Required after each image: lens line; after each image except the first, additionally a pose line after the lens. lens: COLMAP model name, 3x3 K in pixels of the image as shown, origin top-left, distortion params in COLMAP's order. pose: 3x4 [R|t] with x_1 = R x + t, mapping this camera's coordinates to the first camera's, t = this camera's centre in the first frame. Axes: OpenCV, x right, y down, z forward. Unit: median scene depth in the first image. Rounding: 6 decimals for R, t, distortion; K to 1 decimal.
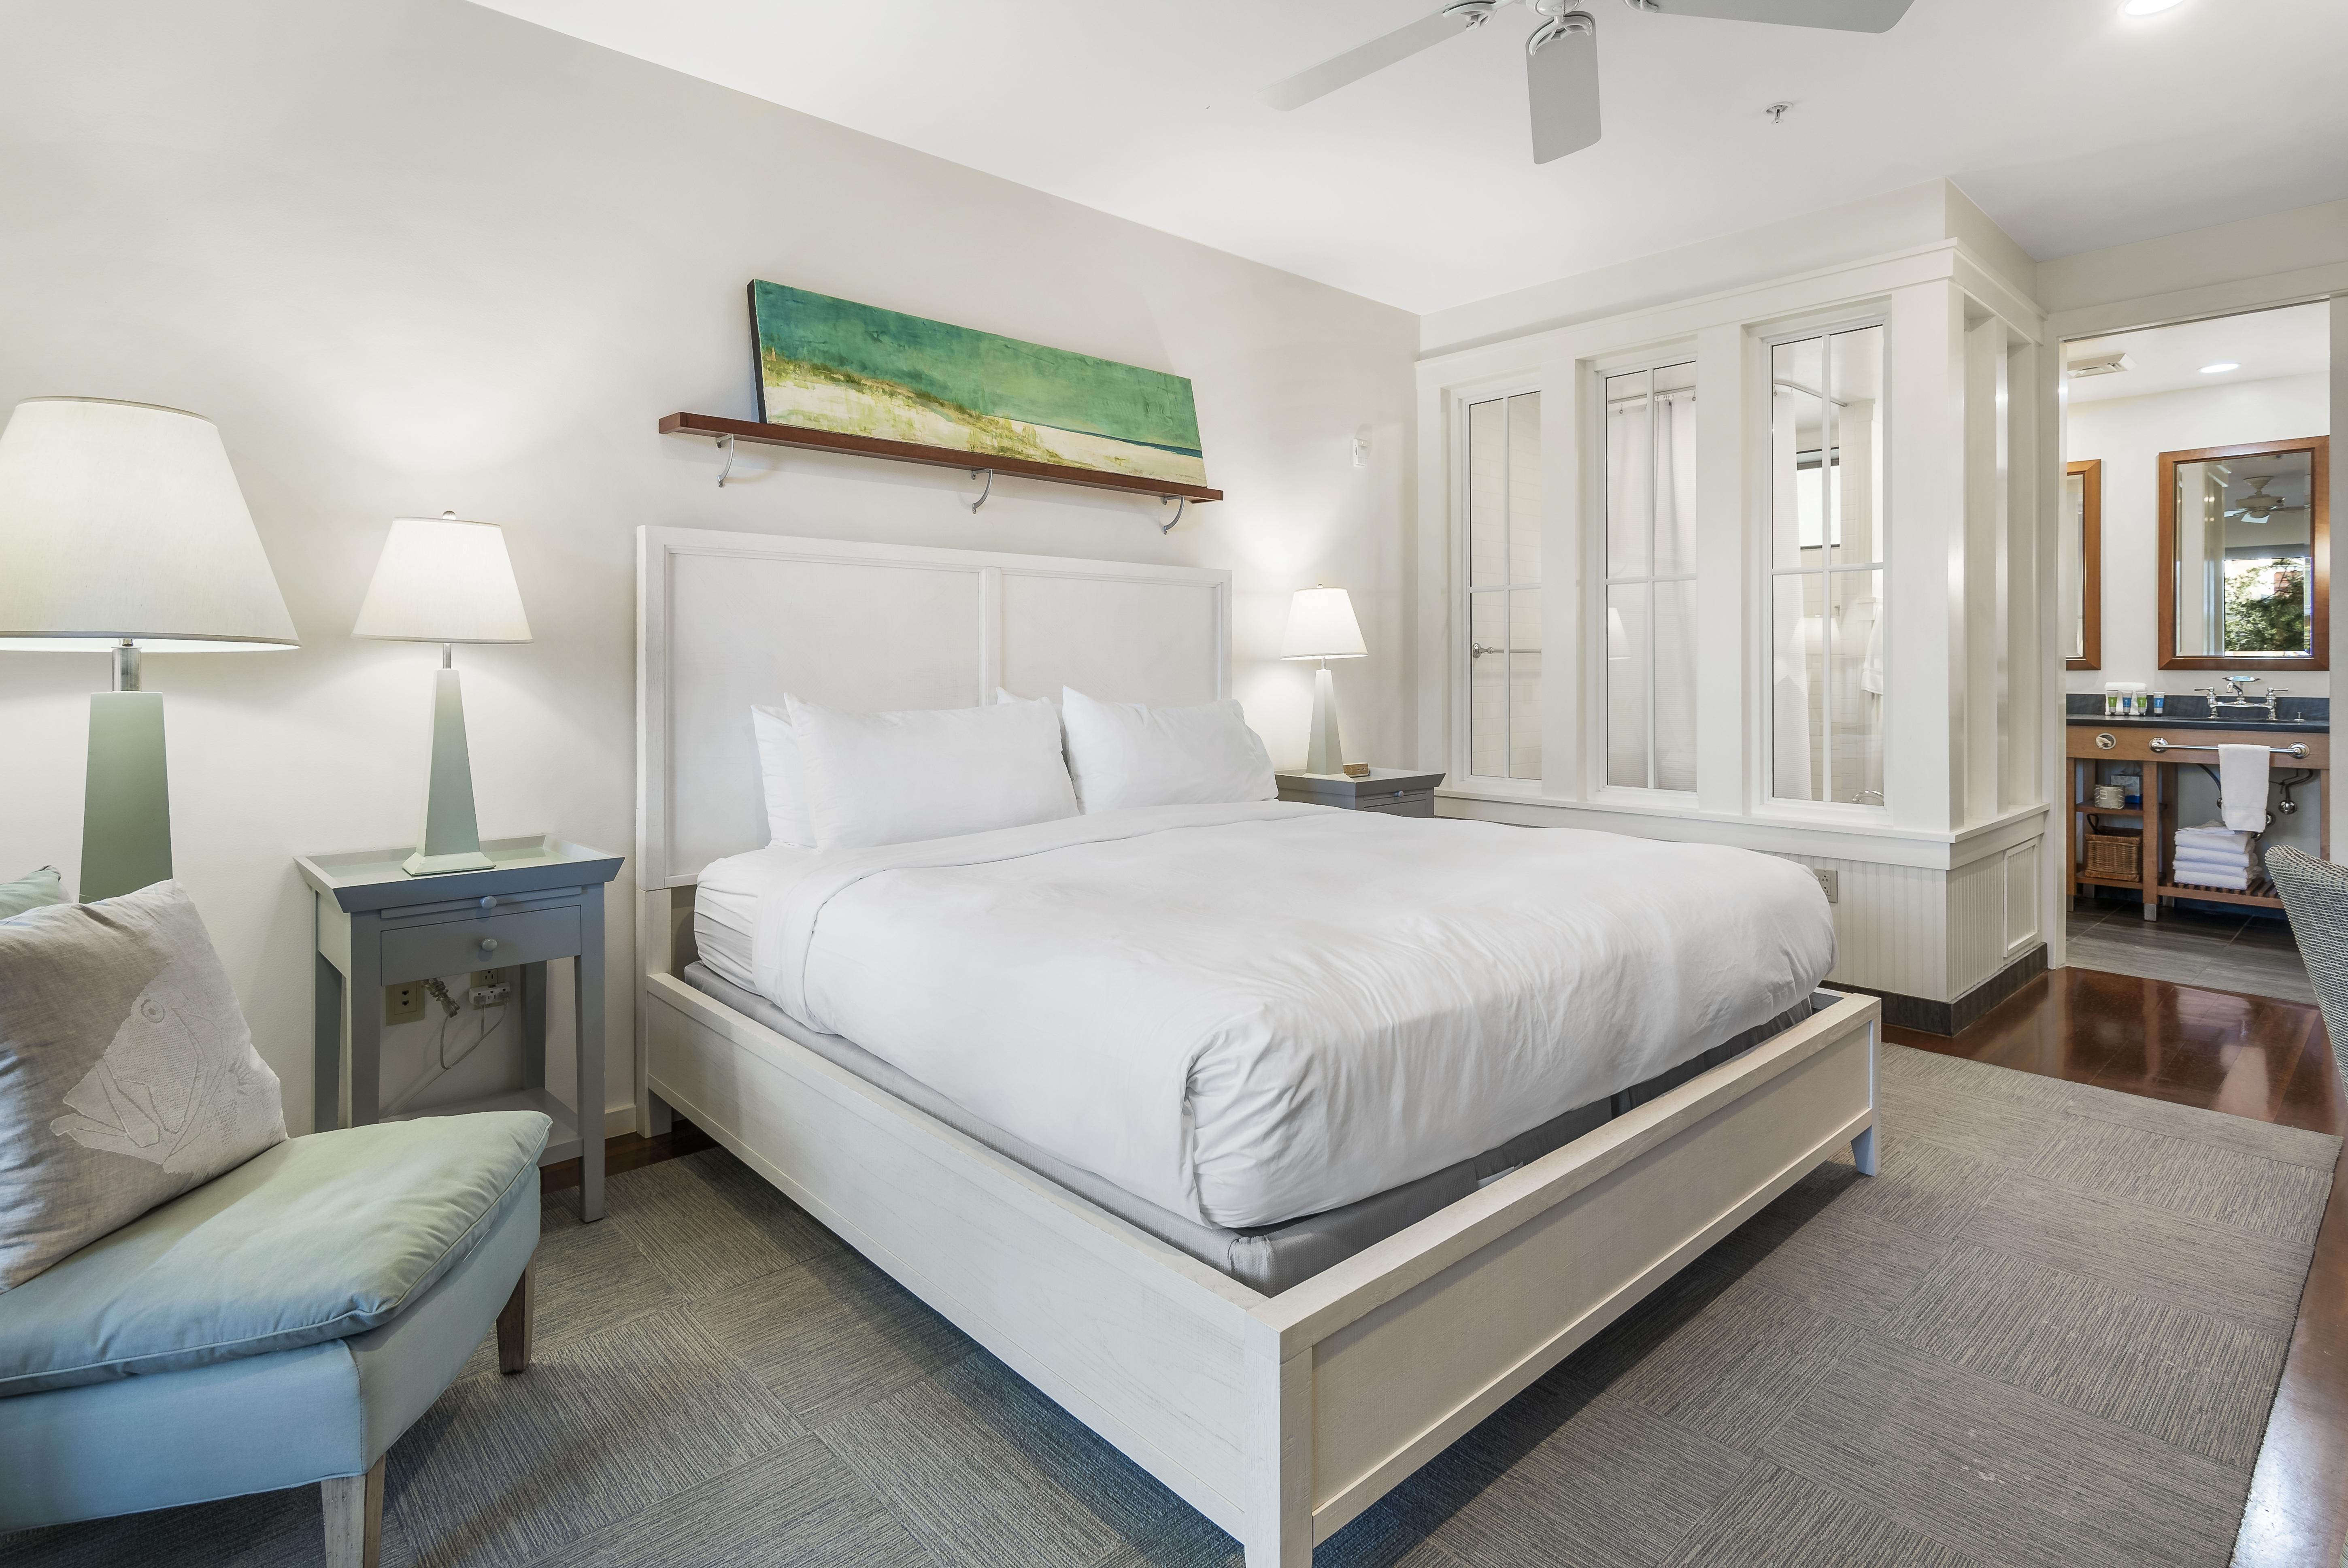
lens RADIAL K [[1160.5, 0, 1206.3], [0, 1160.5, 657.9], [0, 0, 1]] dist [0.006583, -0.001576]
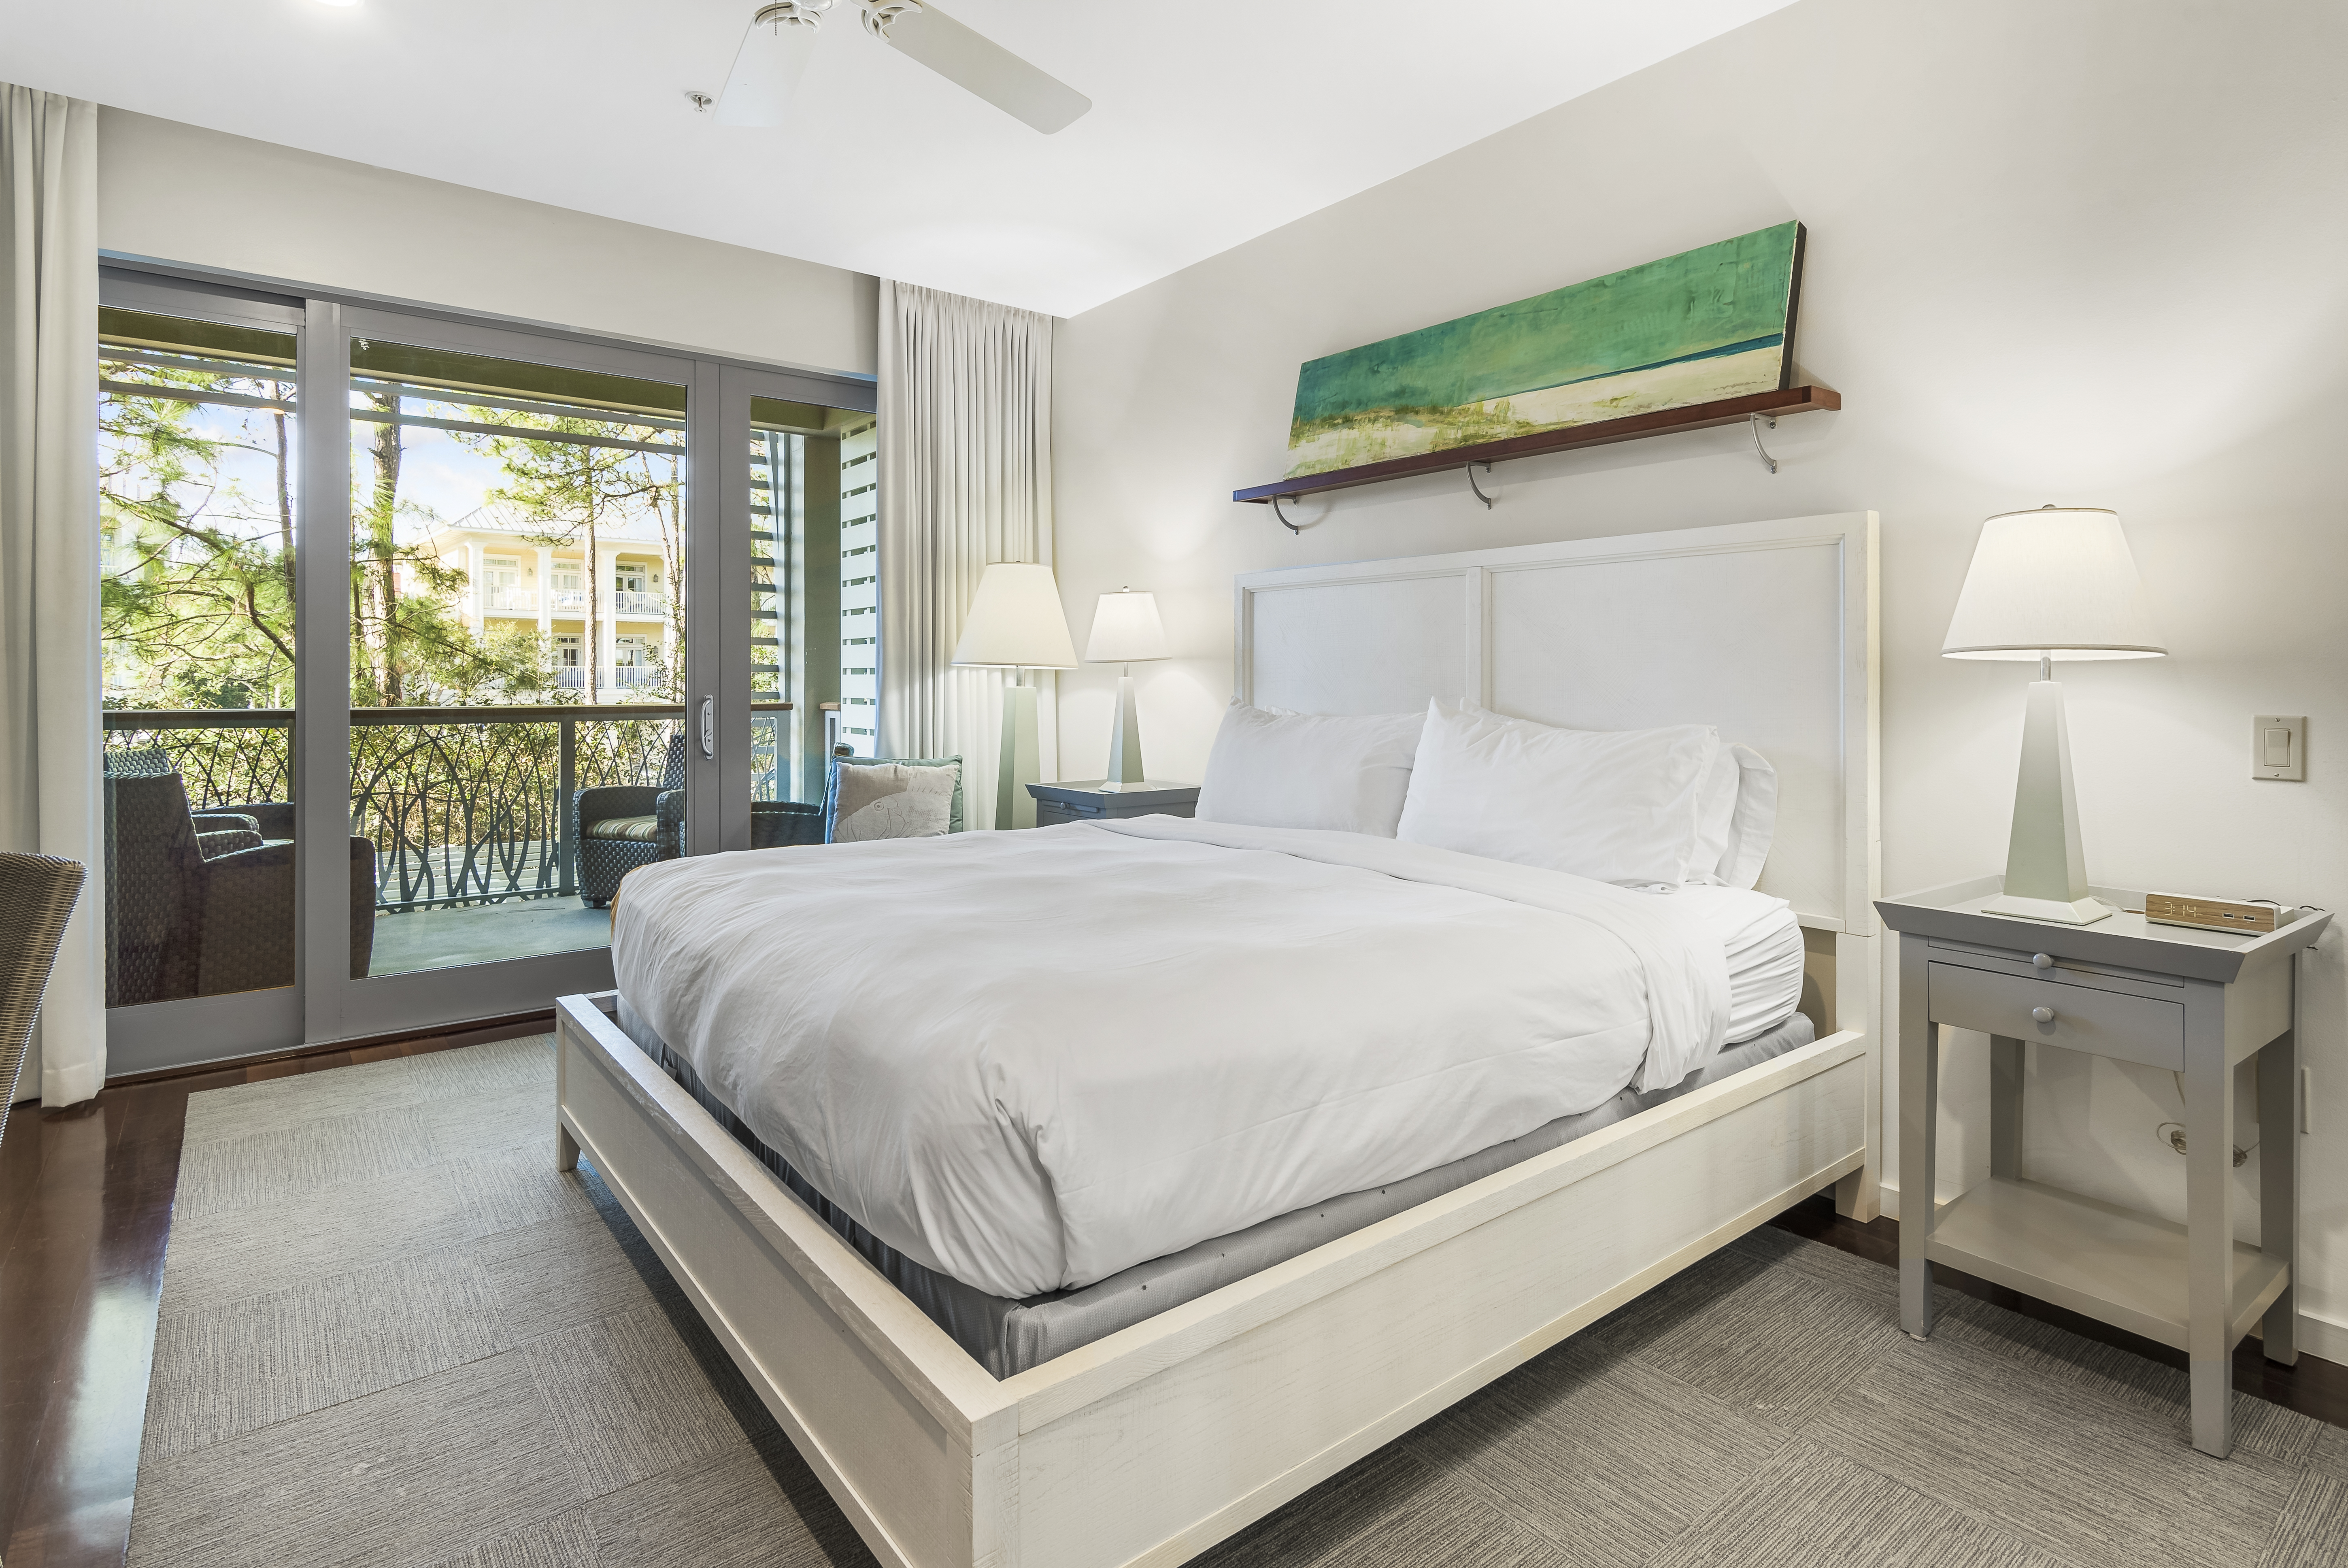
lens RADIAL K [[1160.5, 0, 1148.5], [0, 1160.5, 668.5], [0, 0, 1]] dist [0.006583, -0.001576]
pose [[-0.082950, -0.005631, -0.996538, 0.765107], [0.007151, 0.999955, -0.006246, 0.005945], [0.996528, -0.007644, -0.082906, 0.832288]]
